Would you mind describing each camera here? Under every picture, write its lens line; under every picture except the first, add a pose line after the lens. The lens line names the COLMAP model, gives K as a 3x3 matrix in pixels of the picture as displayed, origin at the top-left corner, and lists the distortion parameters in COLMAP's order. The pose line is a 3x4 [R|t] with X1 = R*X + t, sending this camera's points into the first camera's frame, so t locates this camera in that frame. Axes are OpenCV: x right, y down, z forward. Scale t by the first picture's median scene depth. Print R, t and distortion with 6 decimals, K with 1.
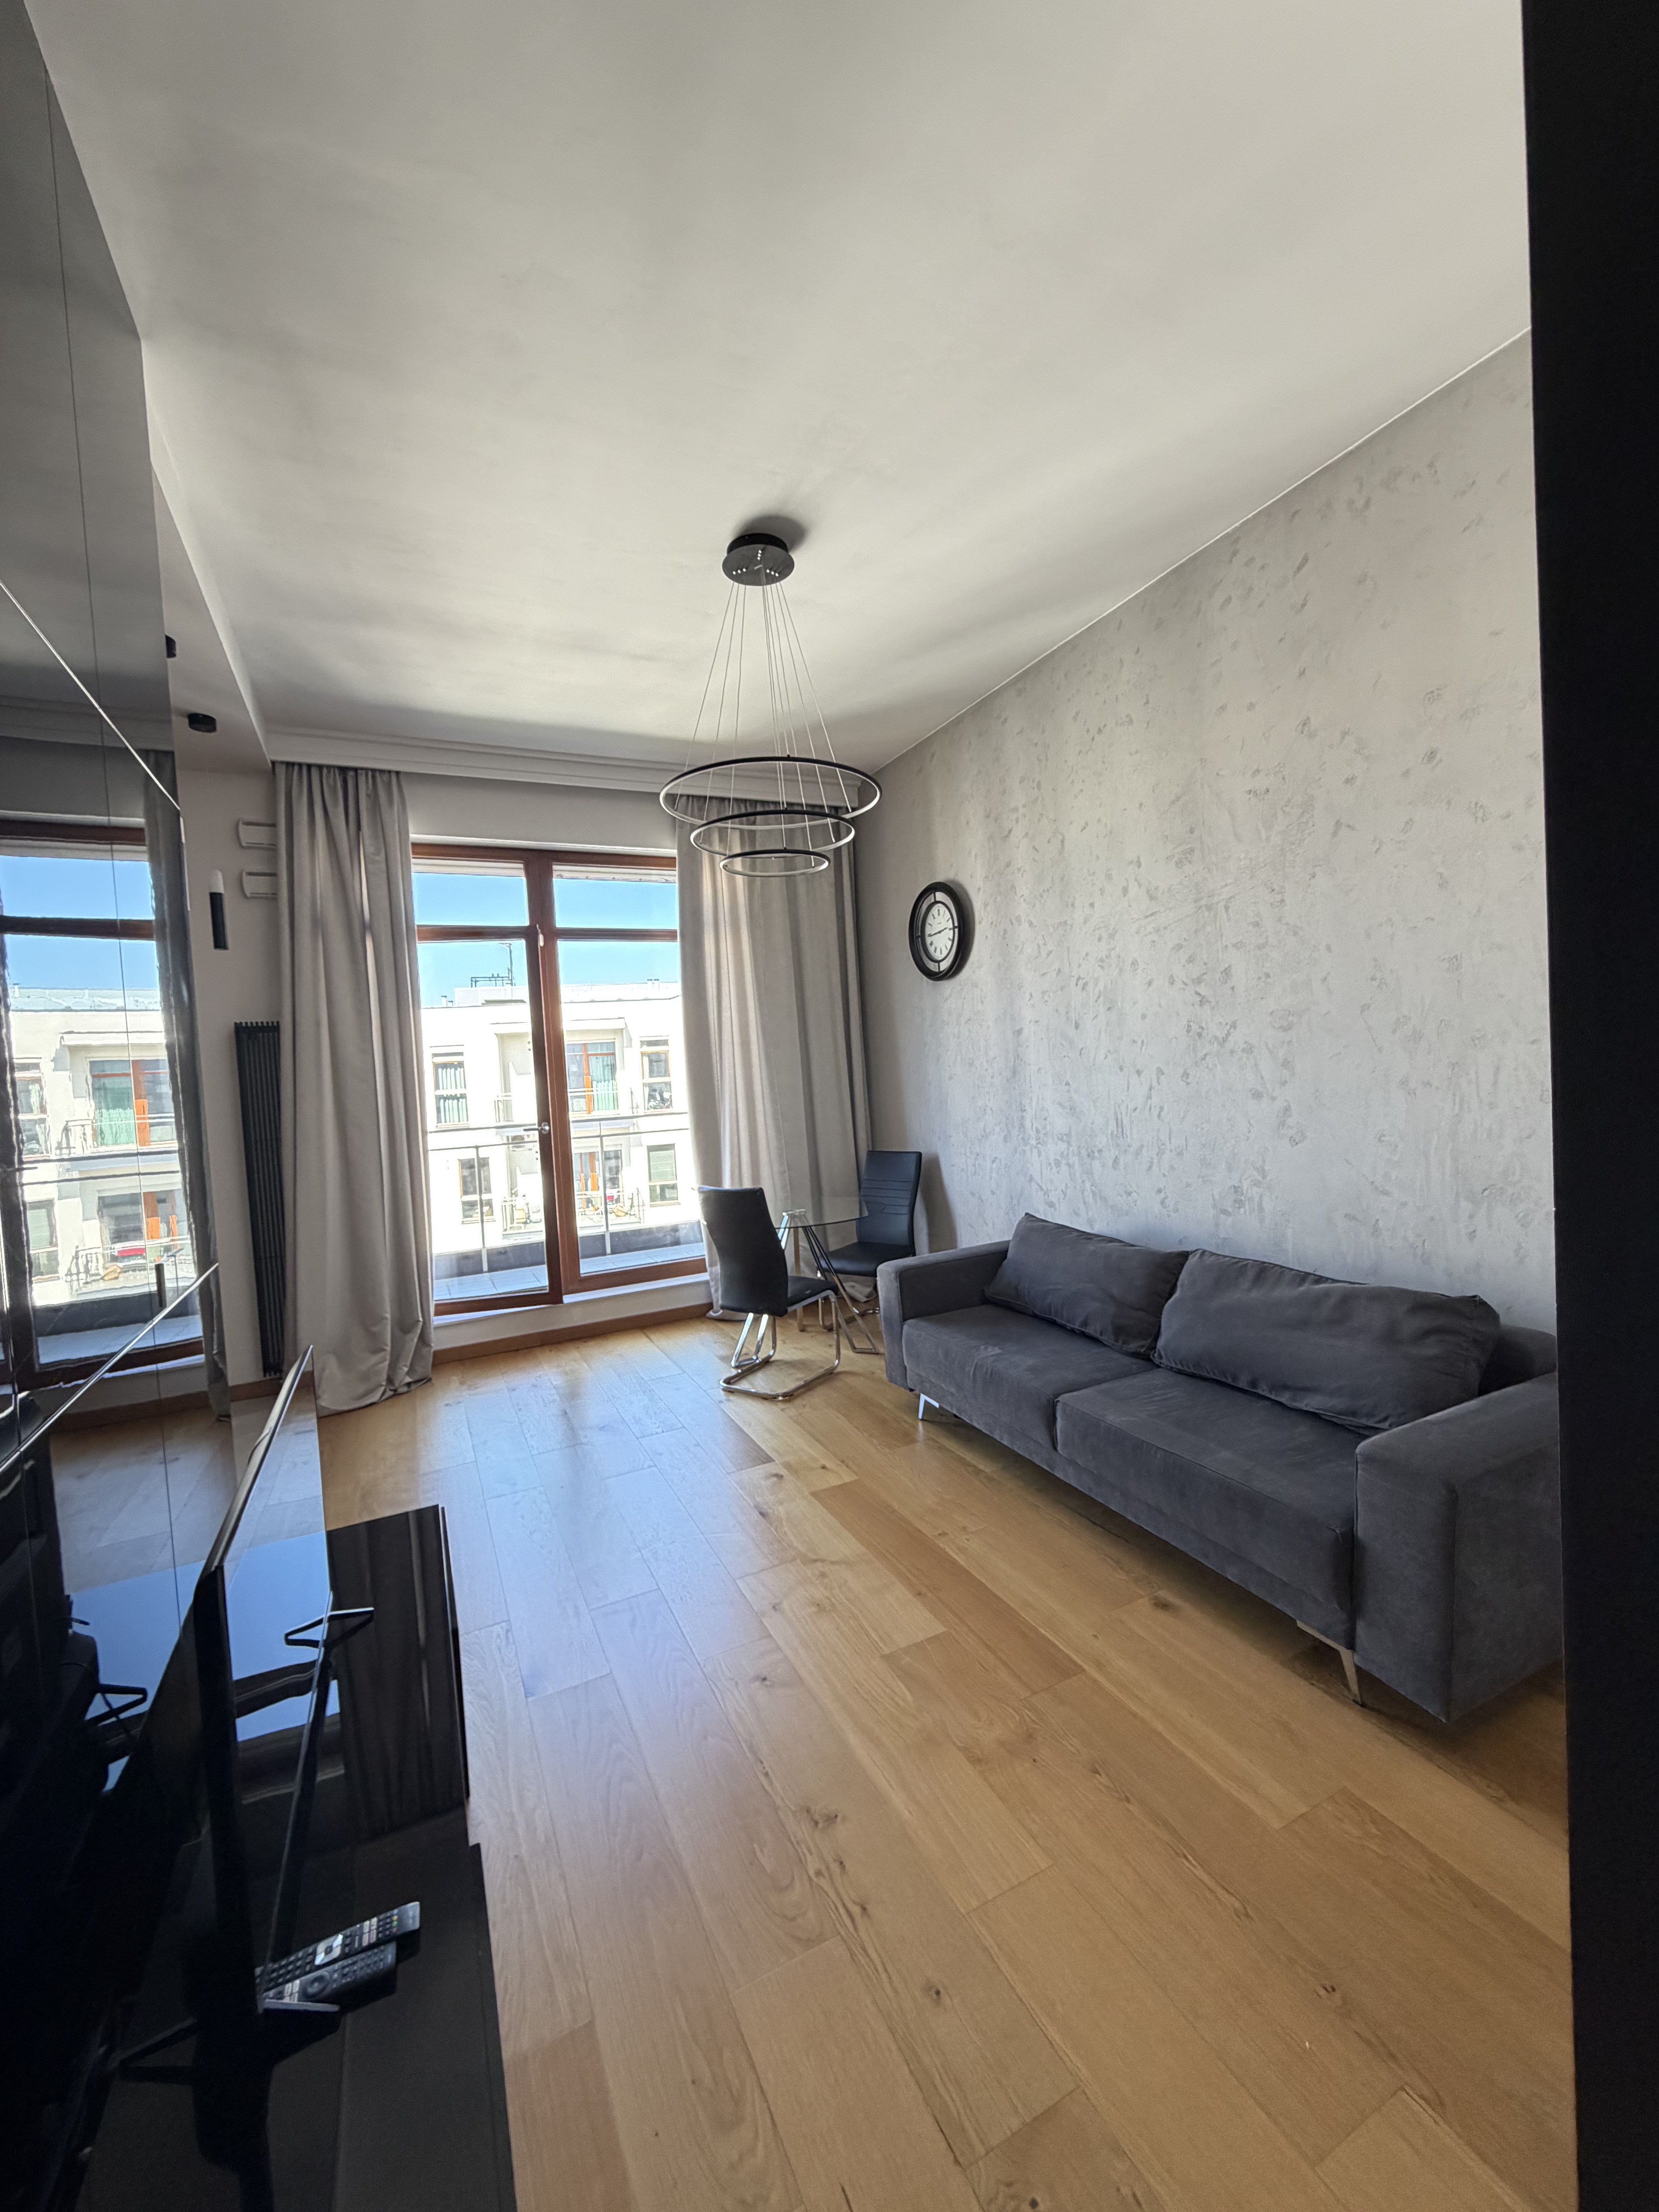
lens RADIAL K [[885.9, 0, 831.5], [0, 885.9, 1098.8], [0, 0, 1]] dist [0.000312, -0.000200]
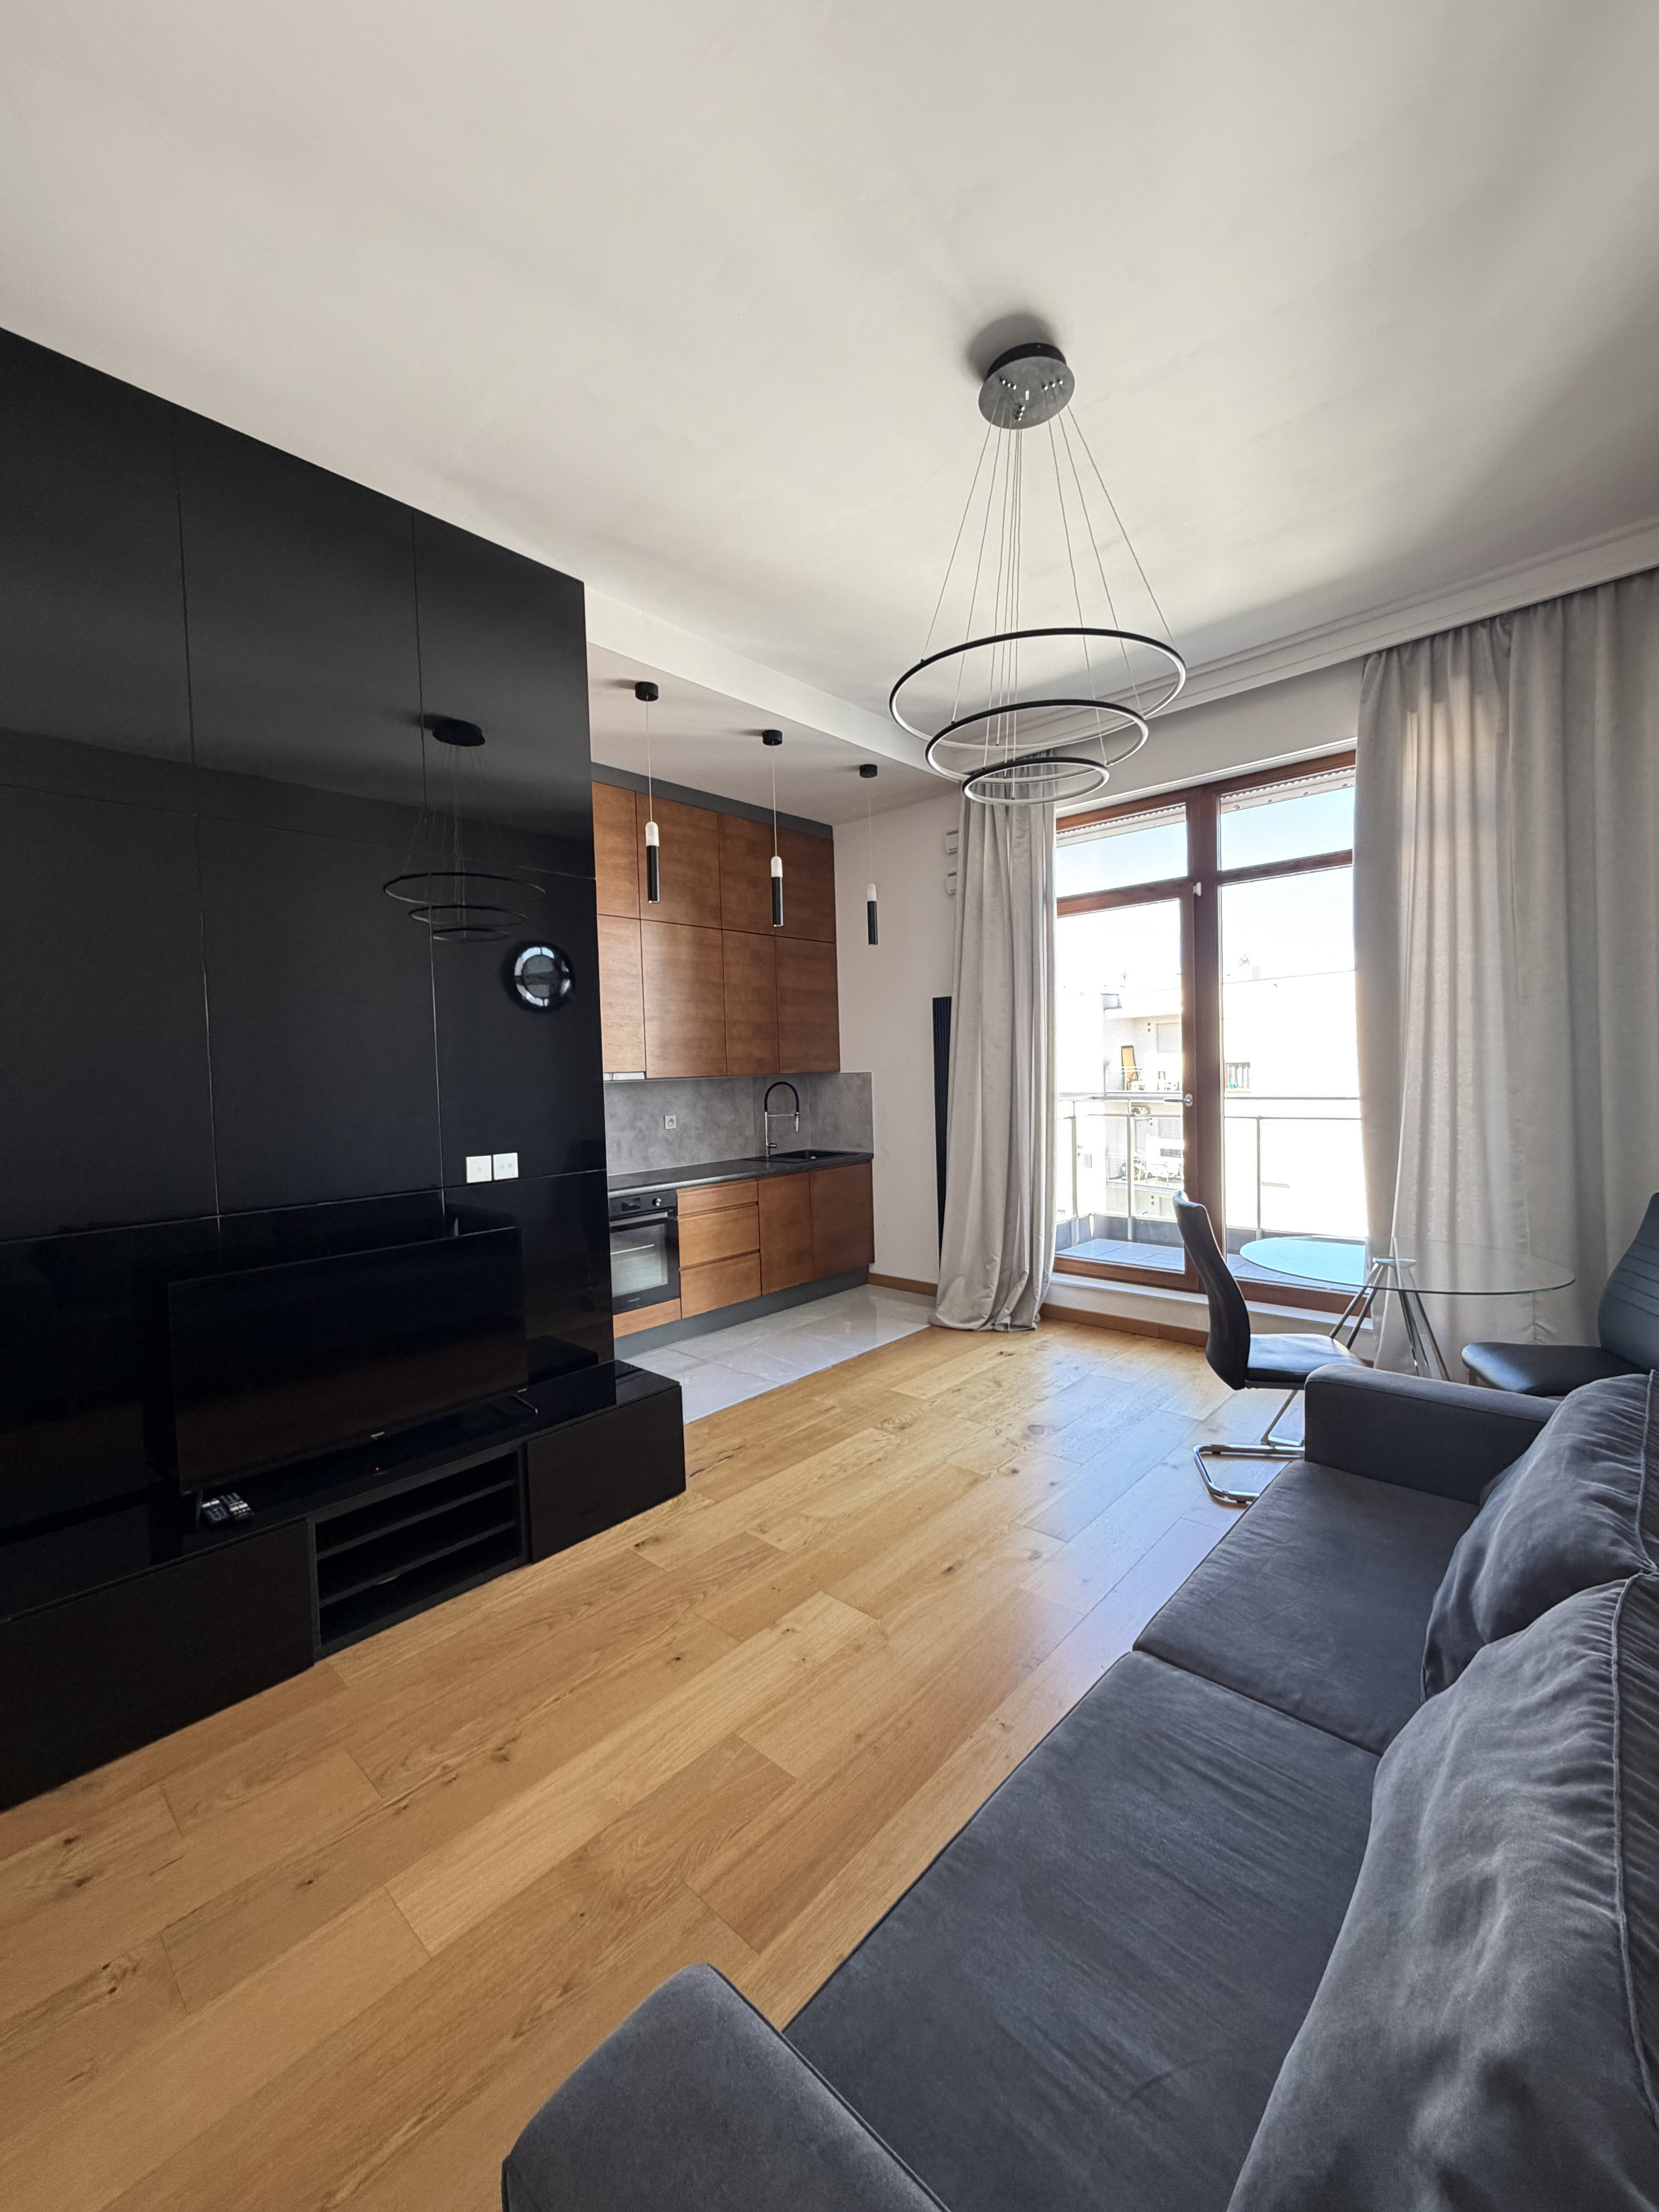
lens RADIAL K [[885.9, 0, 832.6], [0, 885.9, 1108.5], [0, 0, 1]] dist [0.000312, -0.000200]
pose [[0.363669, 0.090311, -0.927140, 0.410750], [-0.027957, 0.995899, 0.086042, -0.031836], [0.931109, -0.005371, 0.364702, 0.373703]]
